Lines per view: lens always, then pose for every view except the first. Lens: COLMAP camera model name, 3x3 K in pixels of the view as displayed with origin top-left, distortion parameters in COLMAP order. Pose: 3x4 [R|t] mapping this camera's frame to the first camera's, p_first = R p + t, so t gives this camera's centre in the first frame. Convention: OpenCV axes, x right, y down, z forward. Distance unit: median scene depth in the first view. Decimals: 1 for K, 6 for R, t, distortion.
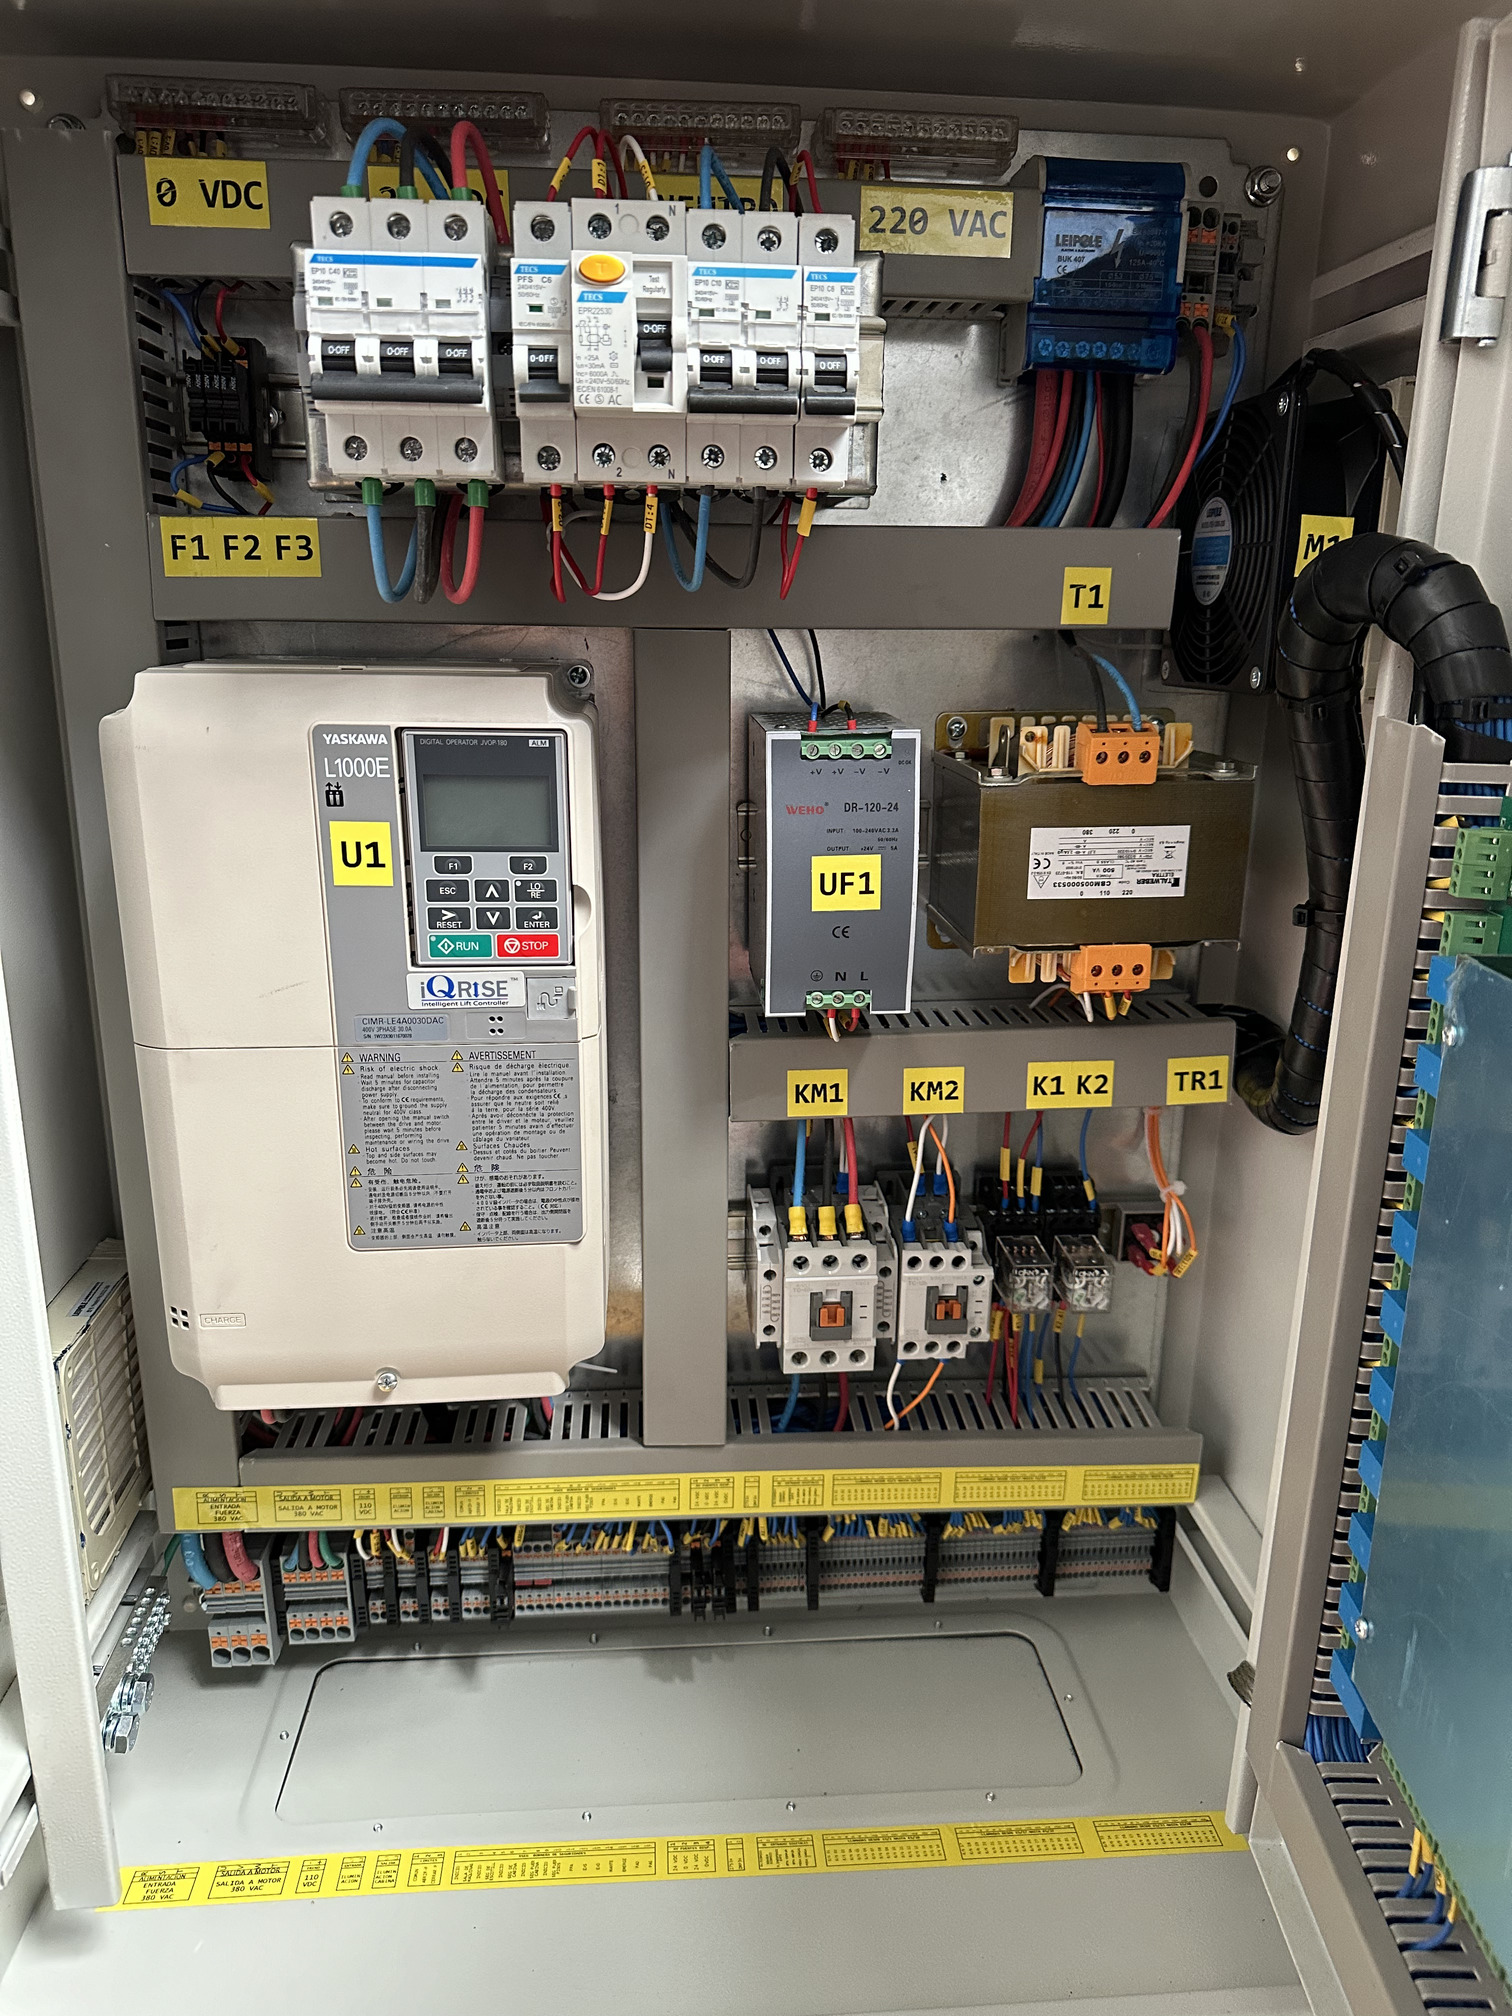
lens RADIAL K [[1388.2, 0, 750.6], [0, 1388.2, 1000.3], [0, 0, 1]] dist [0.105013, -0.167575]
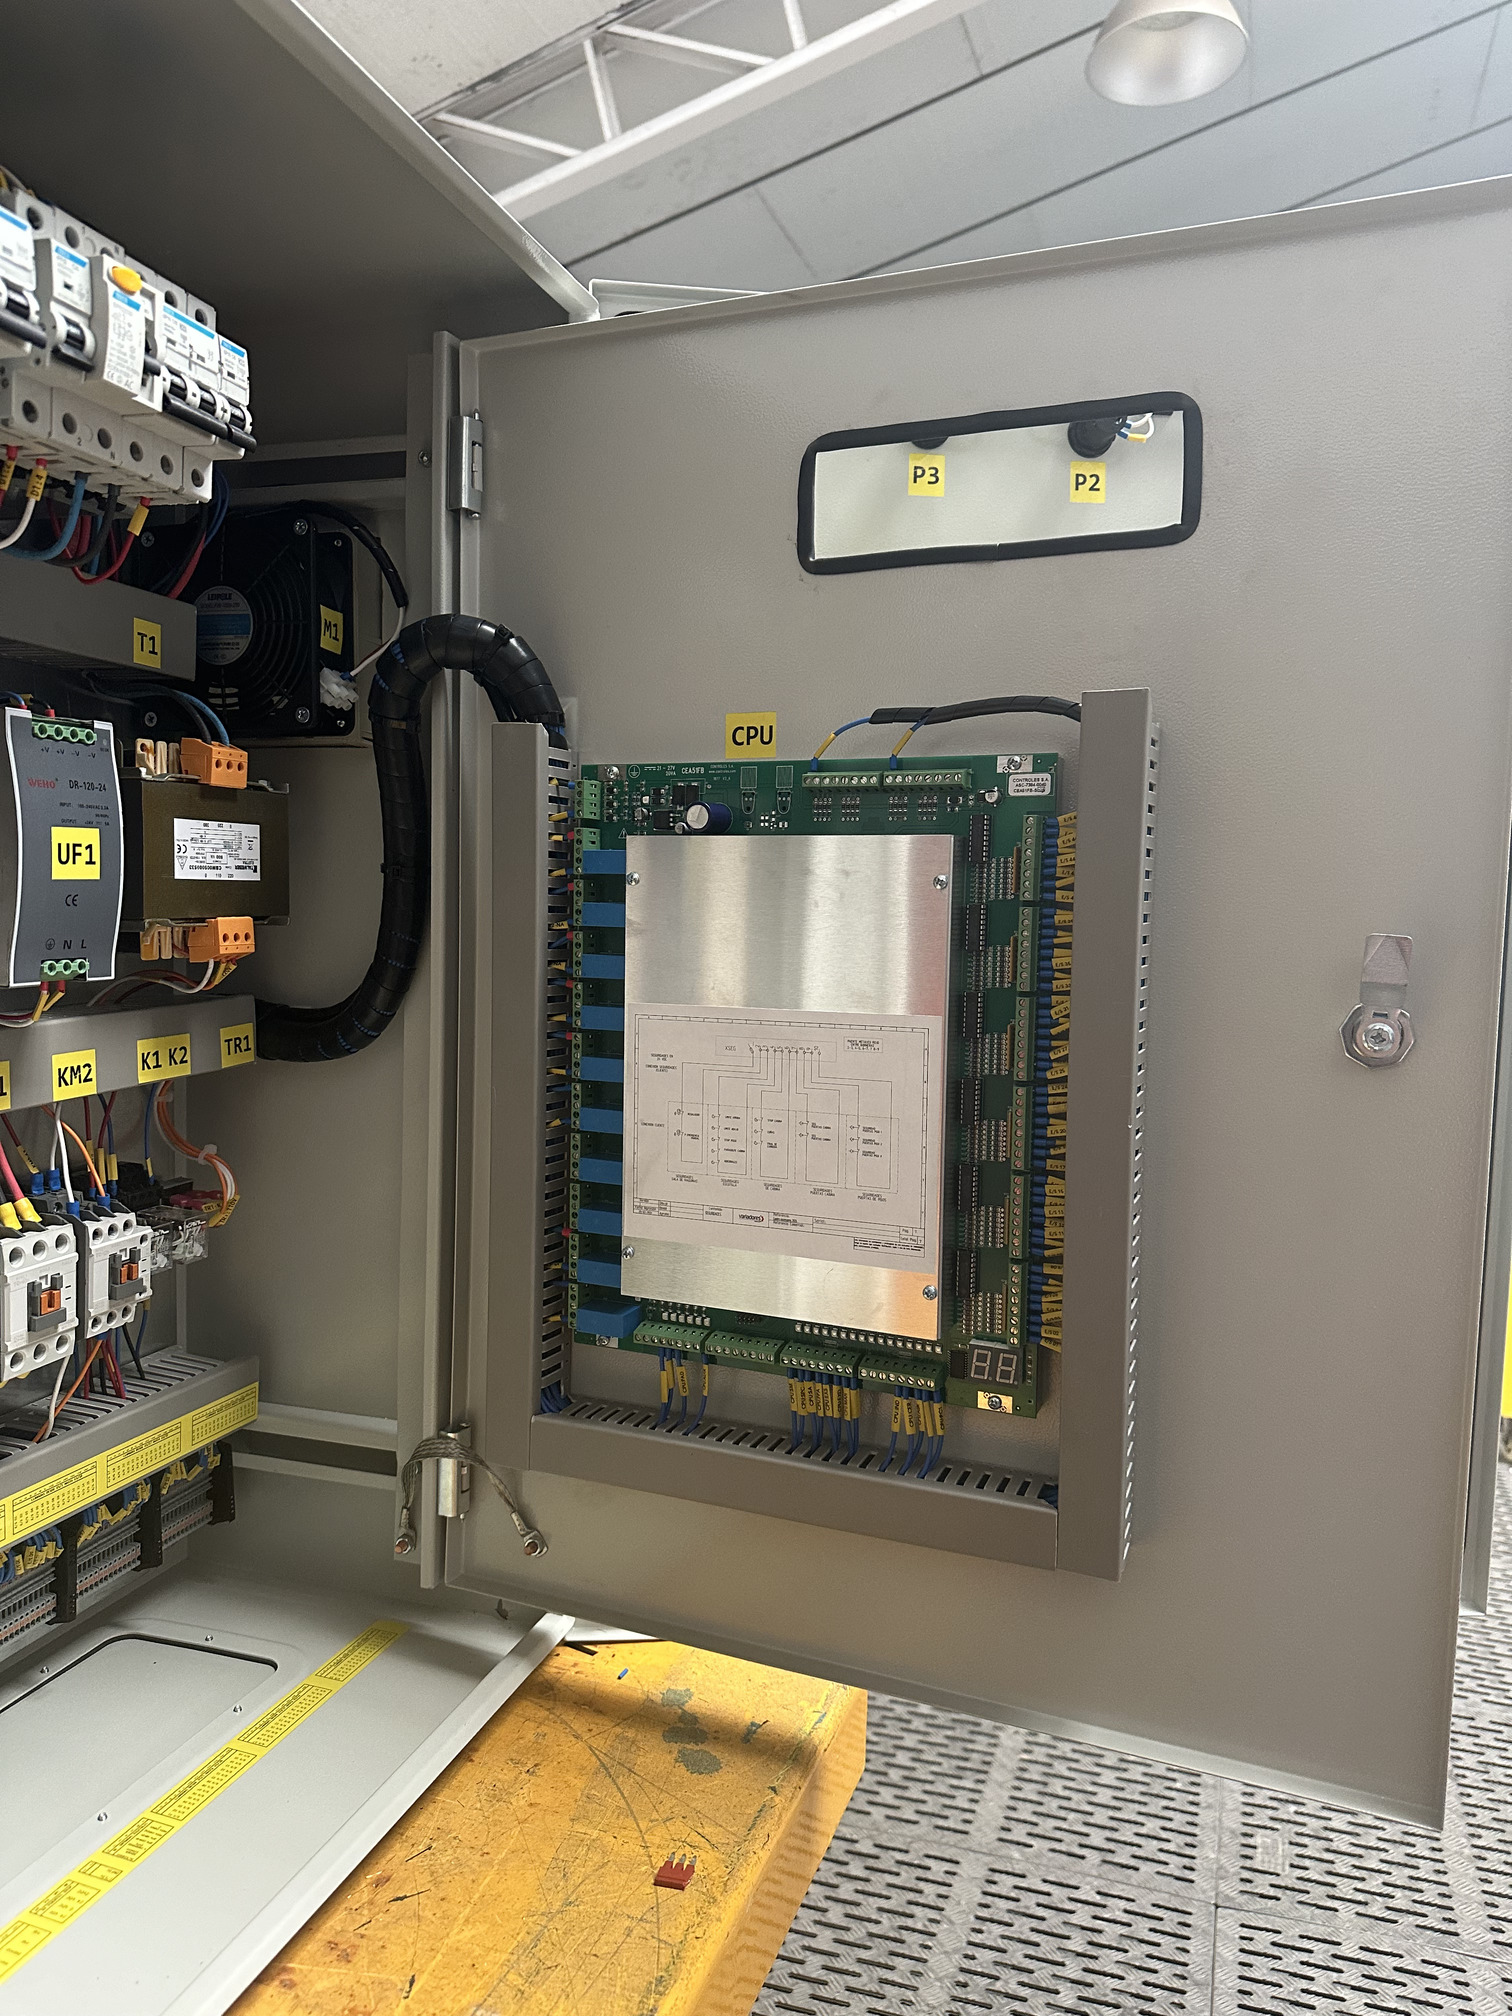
lens RADIAL K [[1426.1, 0, 756.0], [0, 1426.1, 1008.0], [0, 0, 1]] dist [-0.002458, -0.000929]
pose [[0.374746, -0.070726, 0.924426, -0.682882], [0.224180, 0.974411, -0.016329, 0.151393], [-0.899616, 0.213357, 0.381012, 0.105729]]
